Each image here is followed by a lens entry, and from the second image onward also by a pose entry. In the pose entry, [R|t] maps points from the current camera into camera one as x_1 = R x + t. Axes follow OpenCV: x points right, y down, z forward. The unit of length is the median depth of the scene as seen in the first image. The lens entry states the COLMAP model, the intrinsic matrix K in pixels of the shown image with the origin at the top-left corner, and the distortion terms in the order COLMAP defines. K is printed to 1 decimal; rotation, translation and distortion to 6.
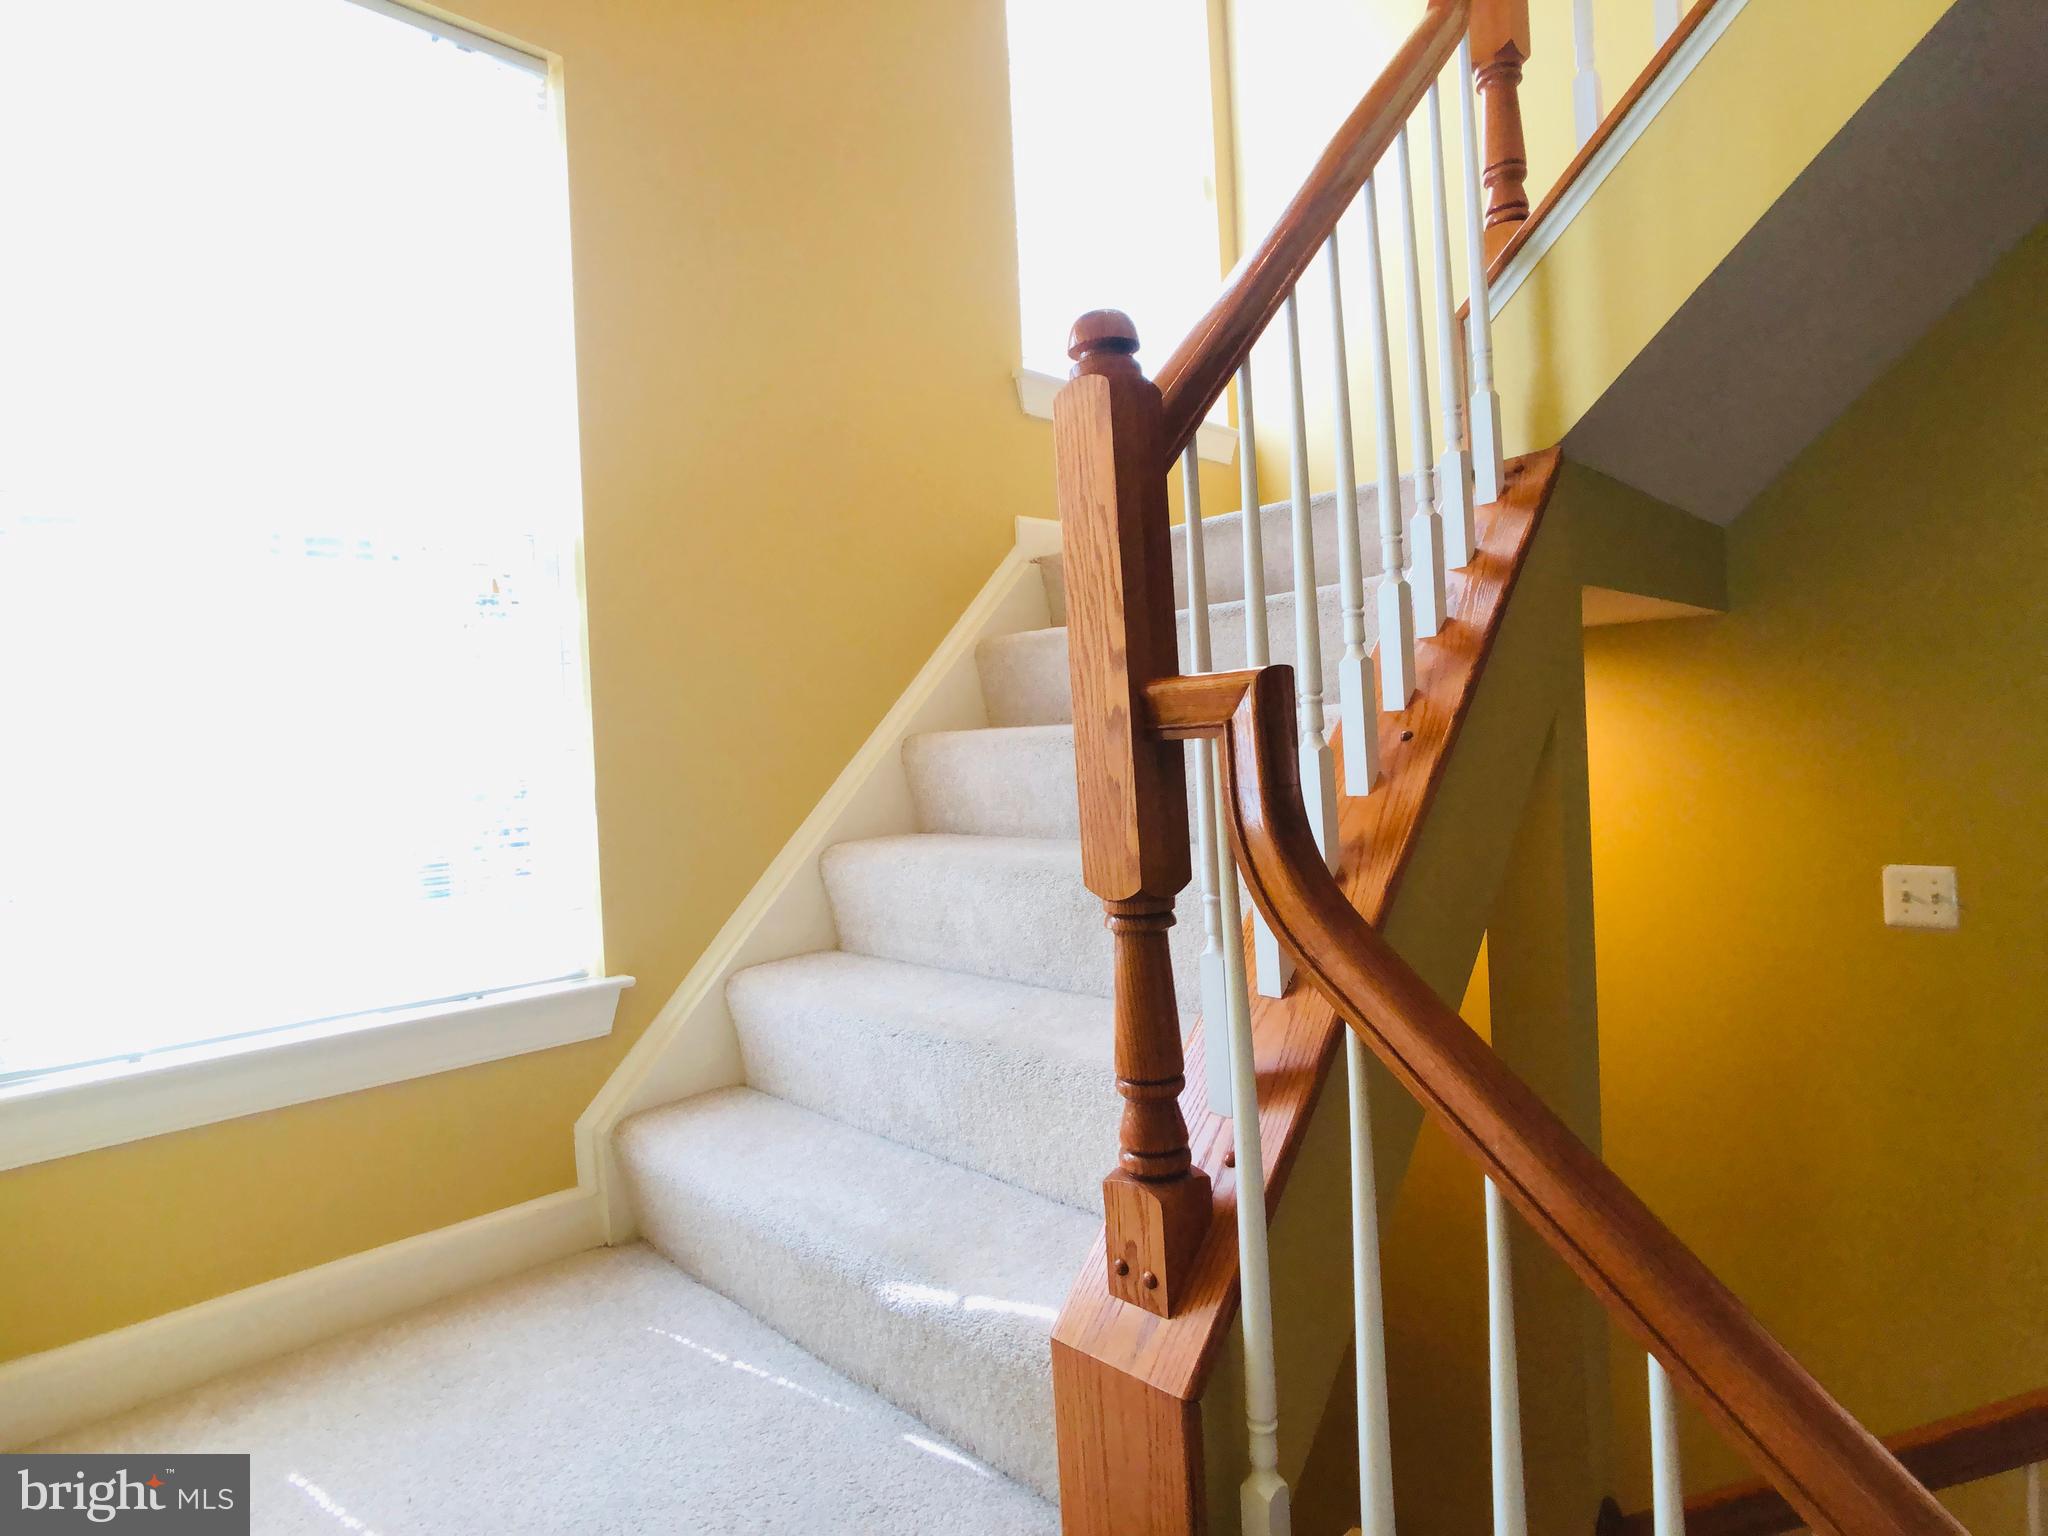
lens RADIAL K [[1090.7, 0, 1018.2], [0, 1090.7, 760.5], [0, 0, 1]] dist [-0.018890, -0.000471]
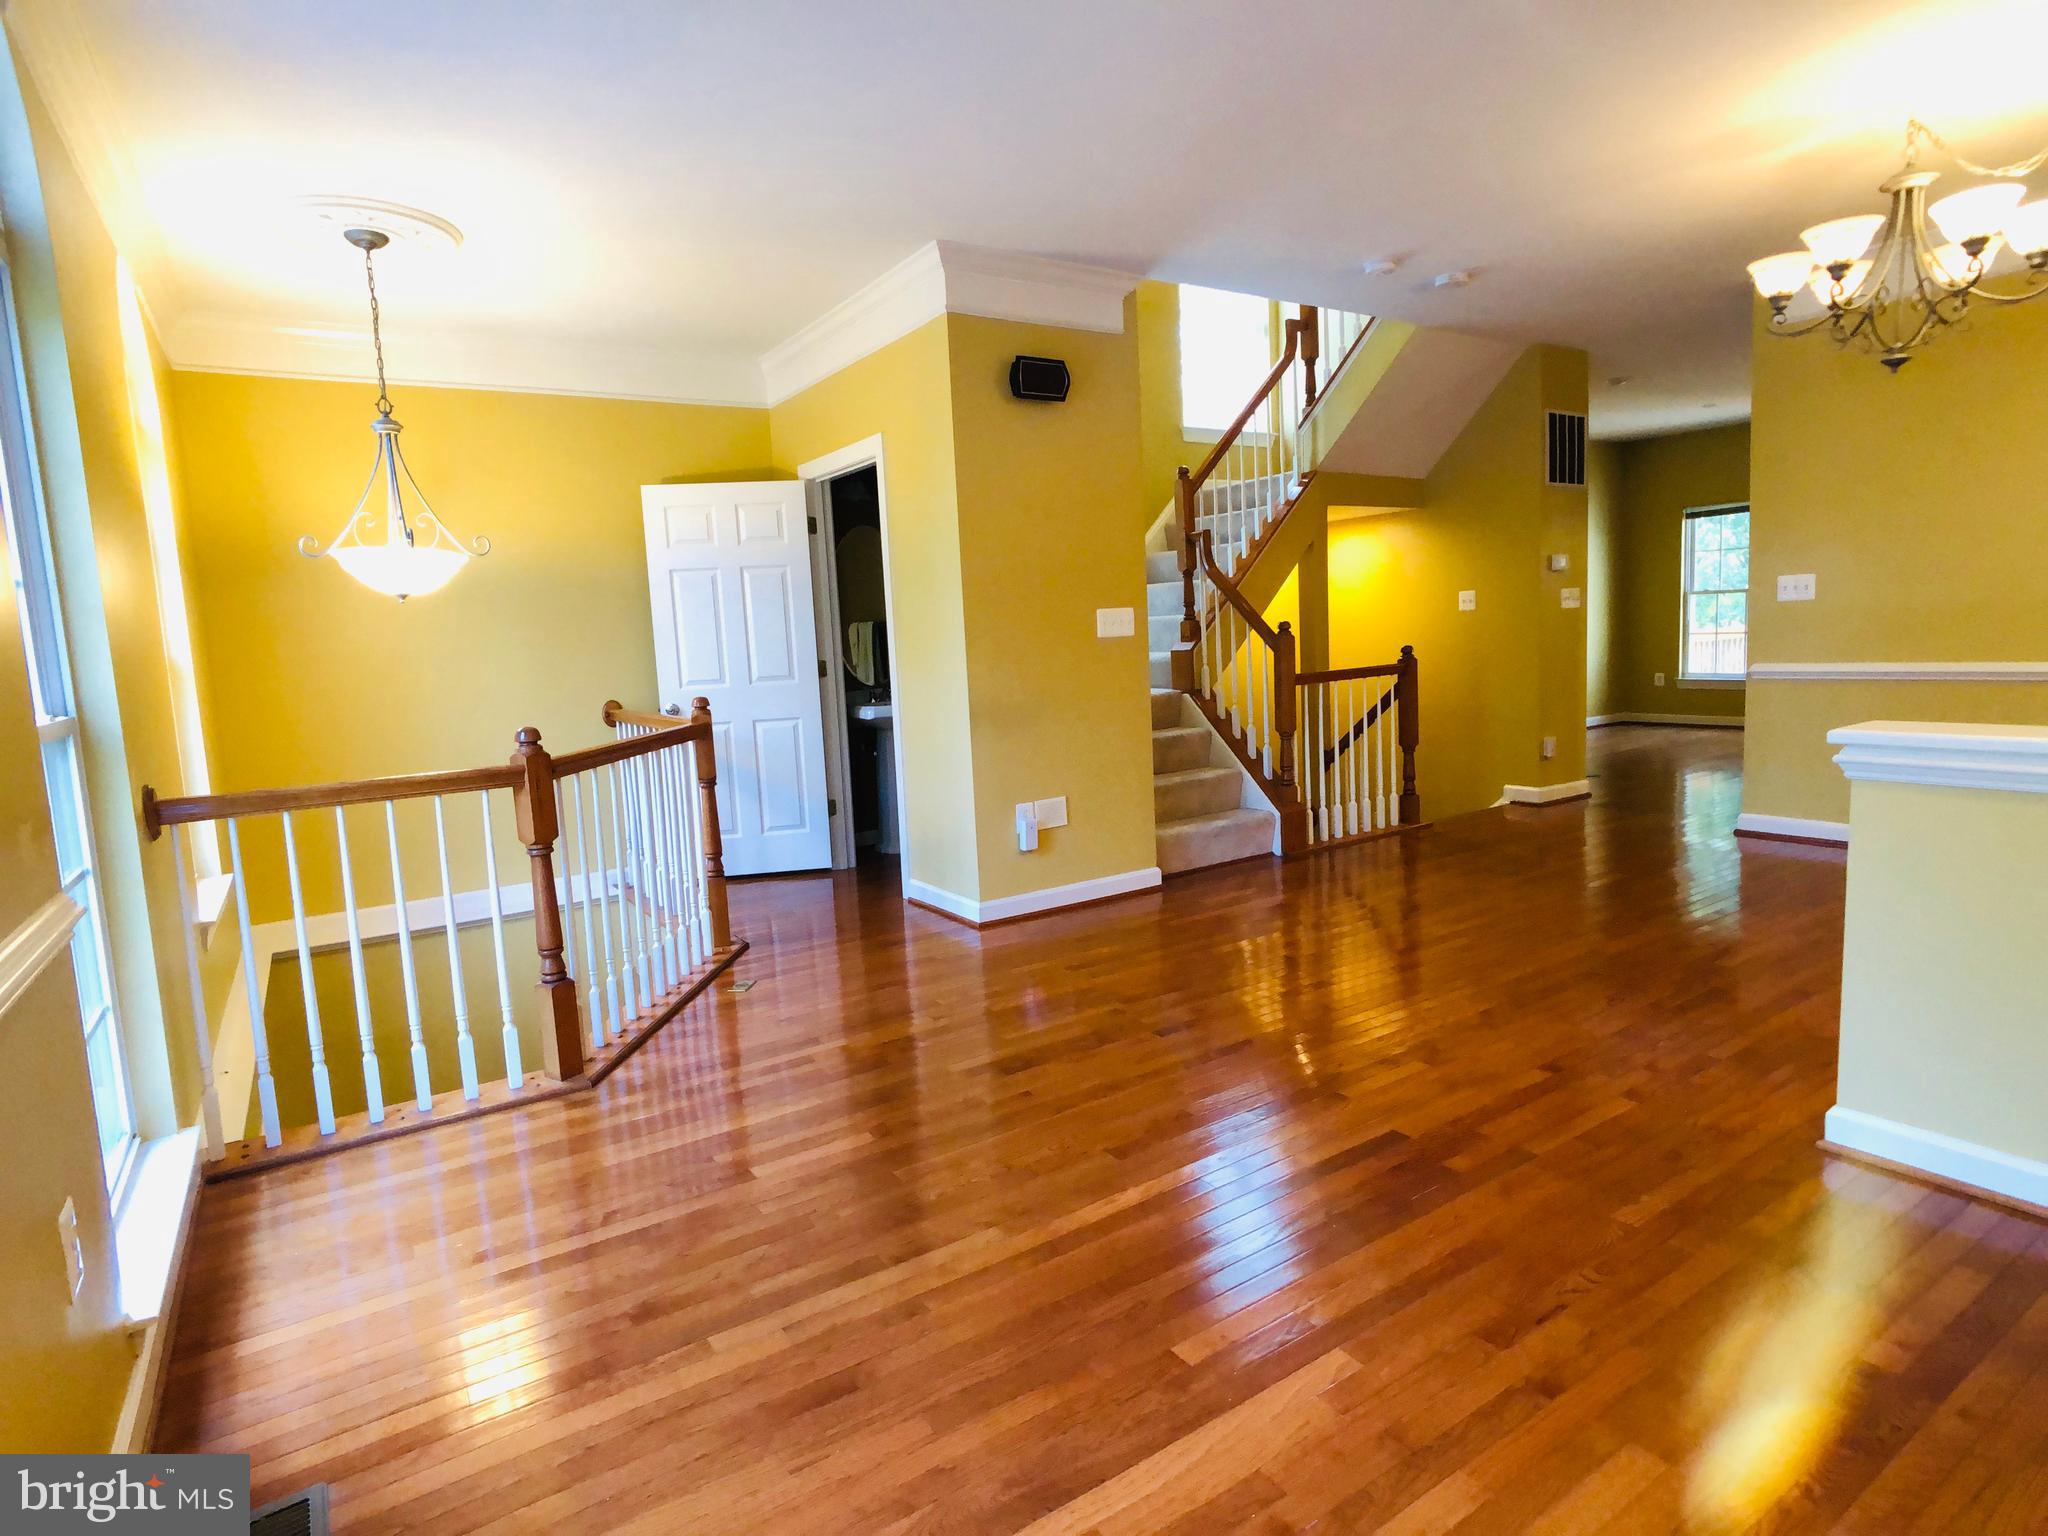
lens RADIAL K [[1090.7, 0, 1018.2], [0, 1090.7, 760.5], [0, 0, 1]] dist [-0.018890, -0.000471]
pose [[0.985608, 0.023252, -0.167438, 0.141467], [-0.000506, 0.990897, 0.134624, 0.220799], [0.169044, -0.132602, 0.976648, -3.167724]]
